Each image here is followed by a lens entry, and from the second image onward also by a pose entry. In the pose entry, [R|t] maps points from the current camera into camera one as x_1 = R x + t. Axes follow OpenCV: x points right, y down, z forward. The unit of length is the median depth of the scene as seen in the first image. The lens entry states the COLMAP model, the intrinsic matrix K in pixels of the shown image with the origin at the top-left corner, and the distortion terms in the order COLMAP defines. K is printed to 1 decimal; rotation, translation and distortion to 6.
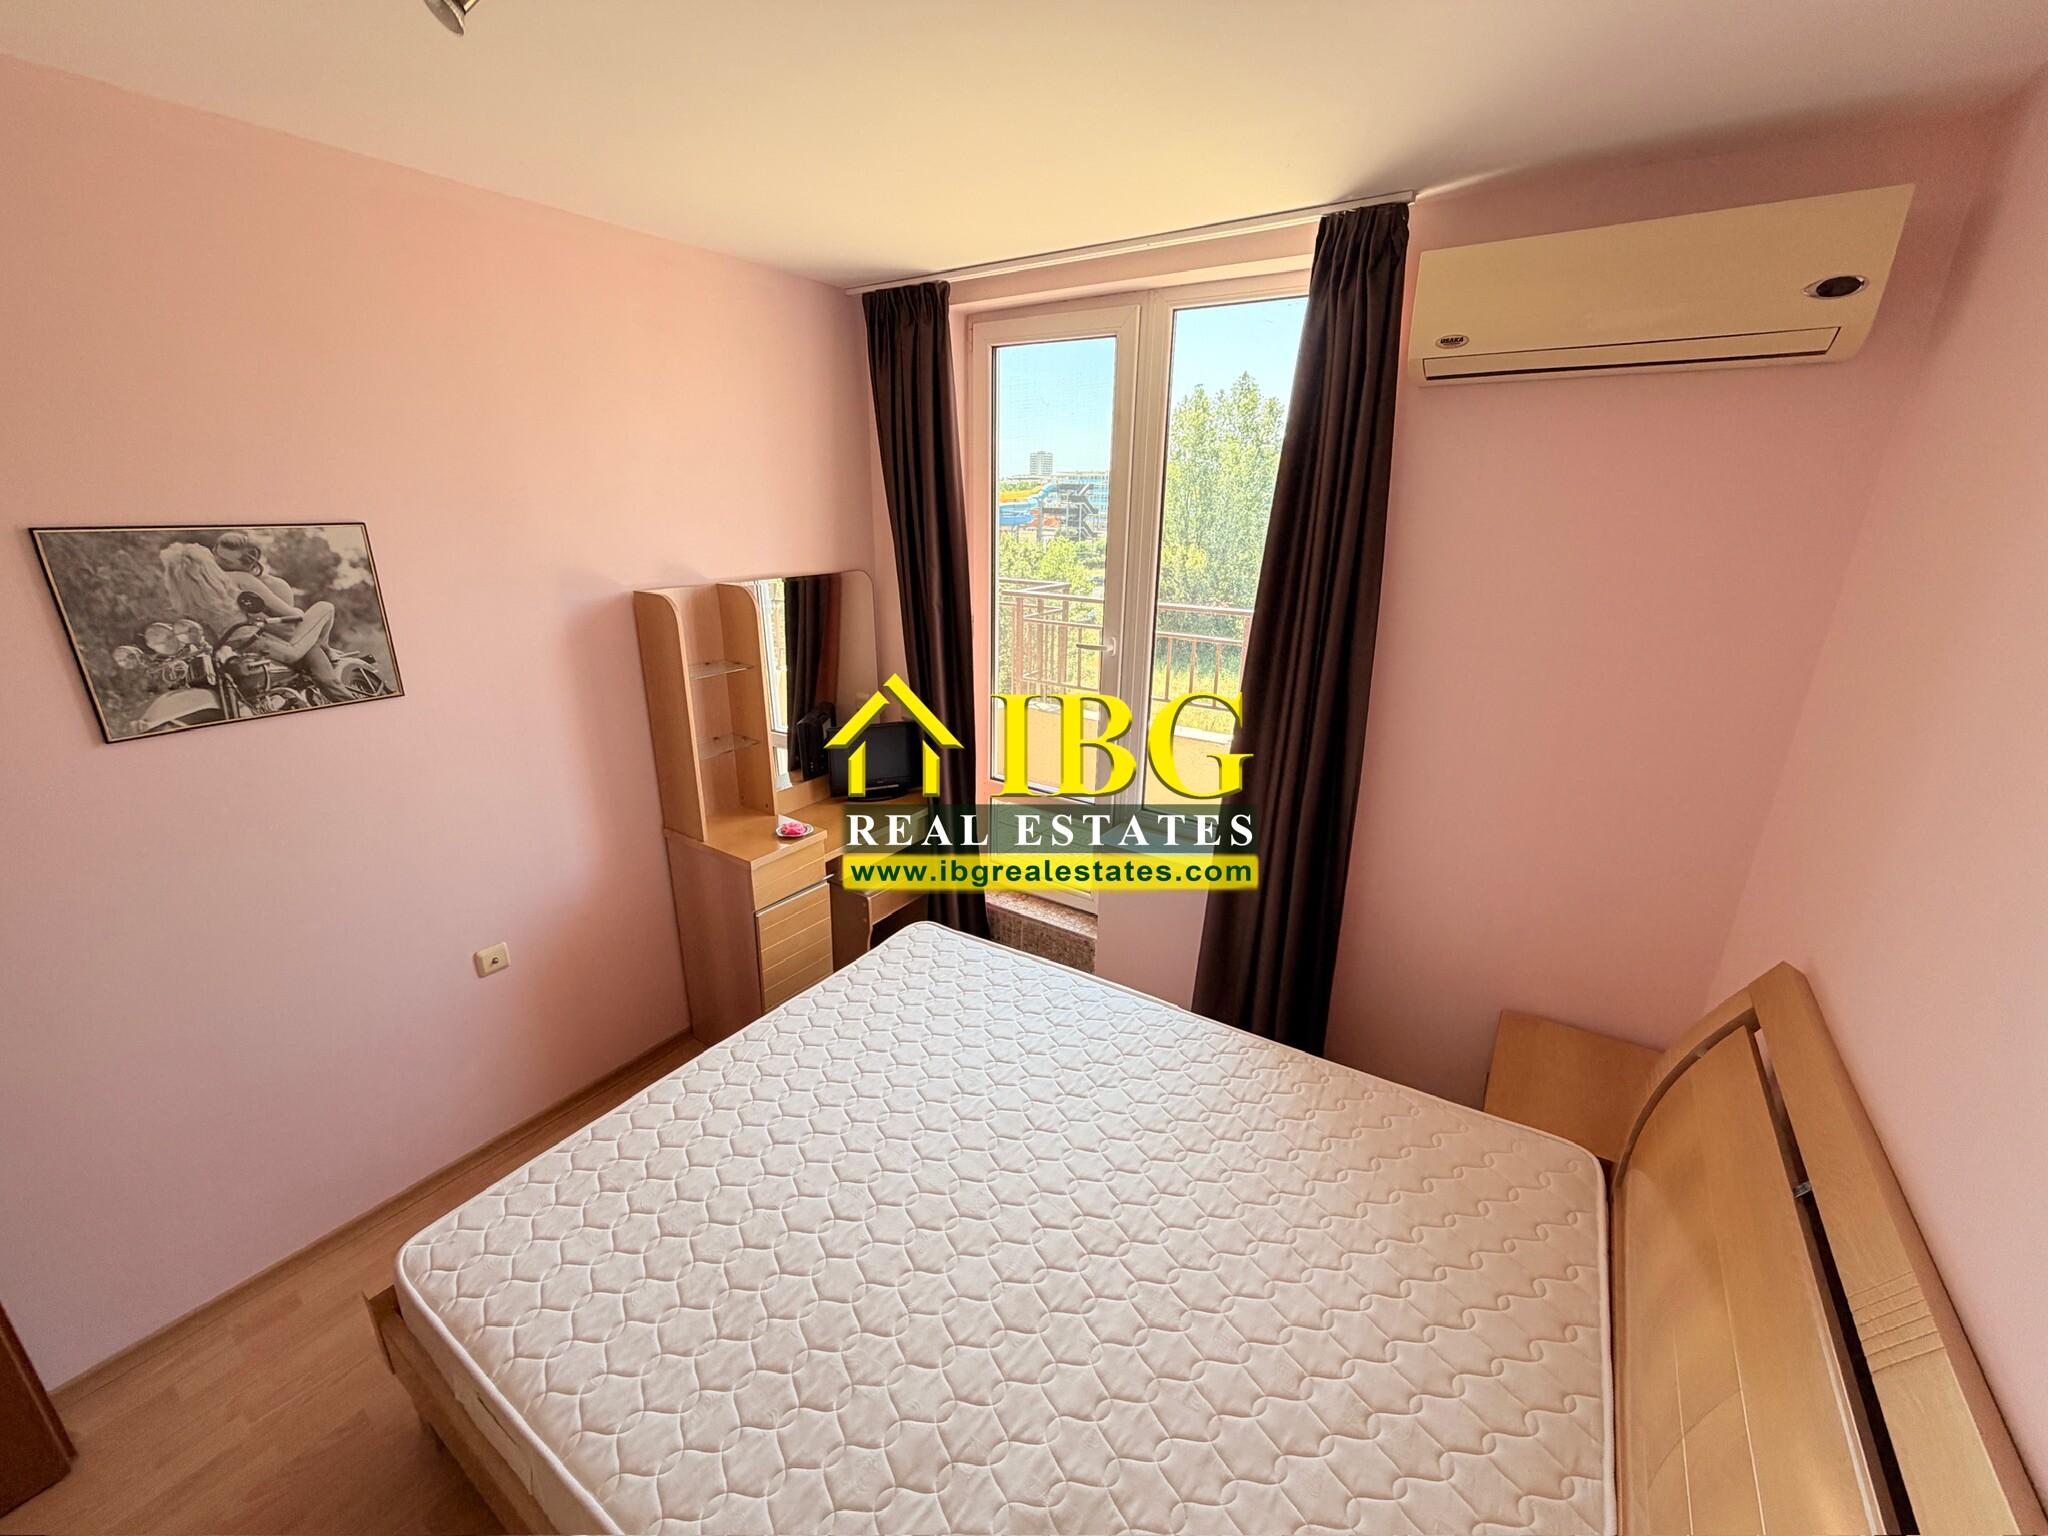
lens RADIAL K [[816.9, 0, 1008.0], [0, 816.9, 763.9], [0, 0, 1]] dist [-0.001877, -0.000155]
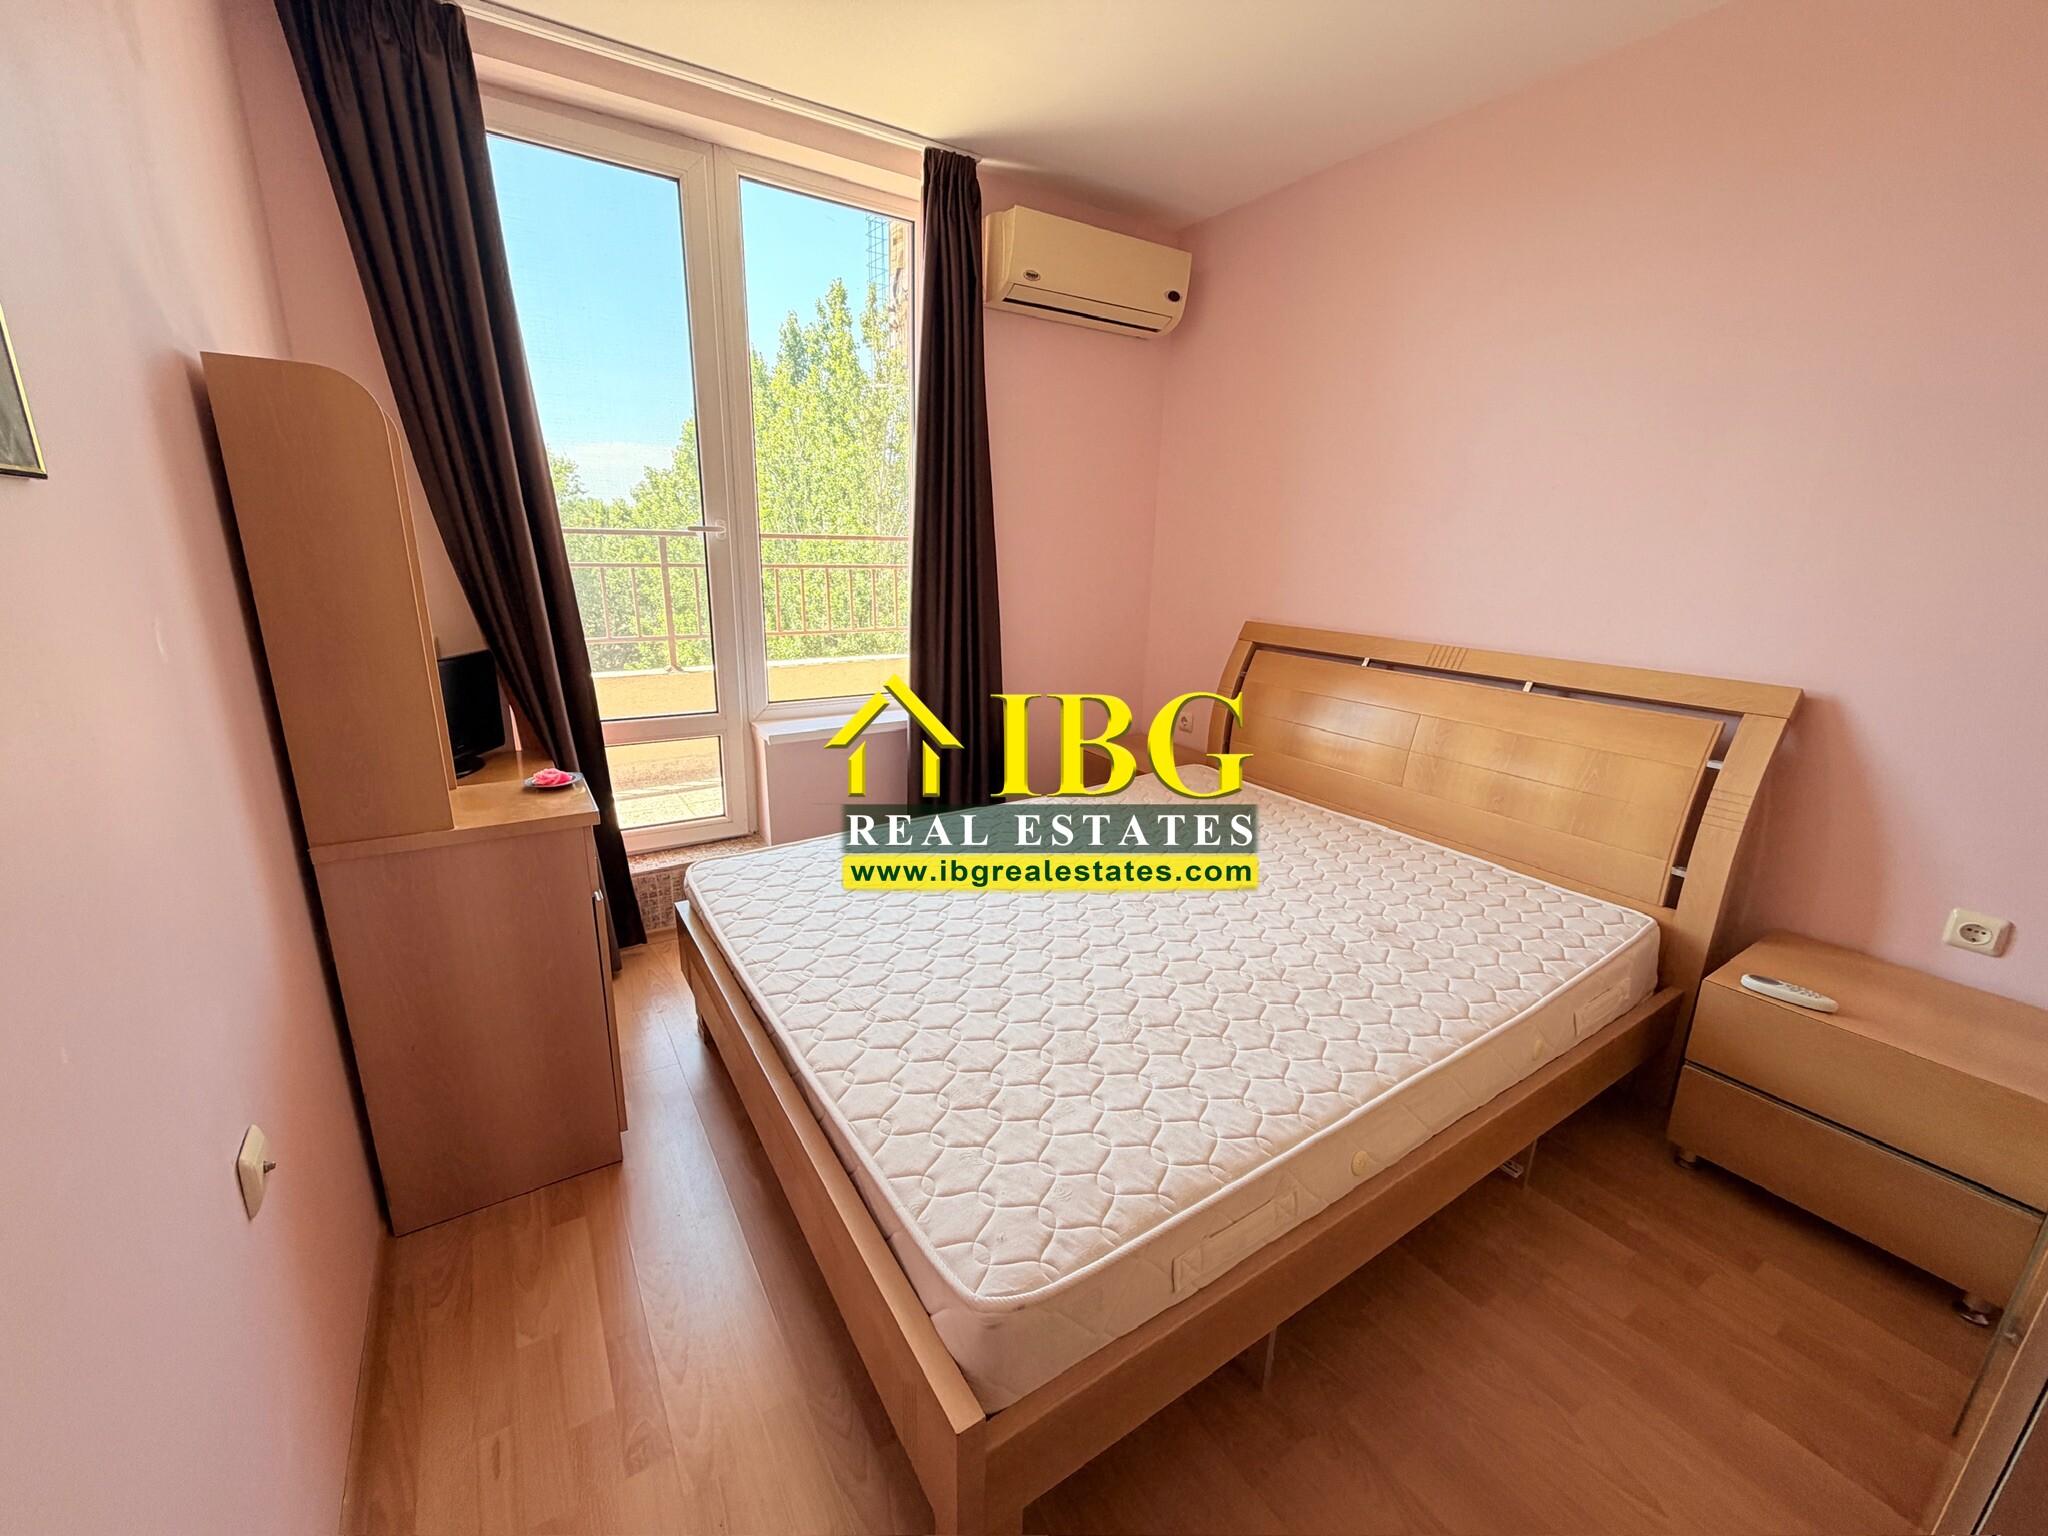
lens RADIAL K [[816.9, 0, 1021.7], [0, 816.9, 779.3], [0, 0, 1]] dist [-0.001877, -0.000155]
pose [[0.382187, -0.252259, 0.888987, -1.026303], [0.272488, 0.950008, 0.152428, 0.120800], [-0.882997, 0.183983, 0.431819, 0.556069]]
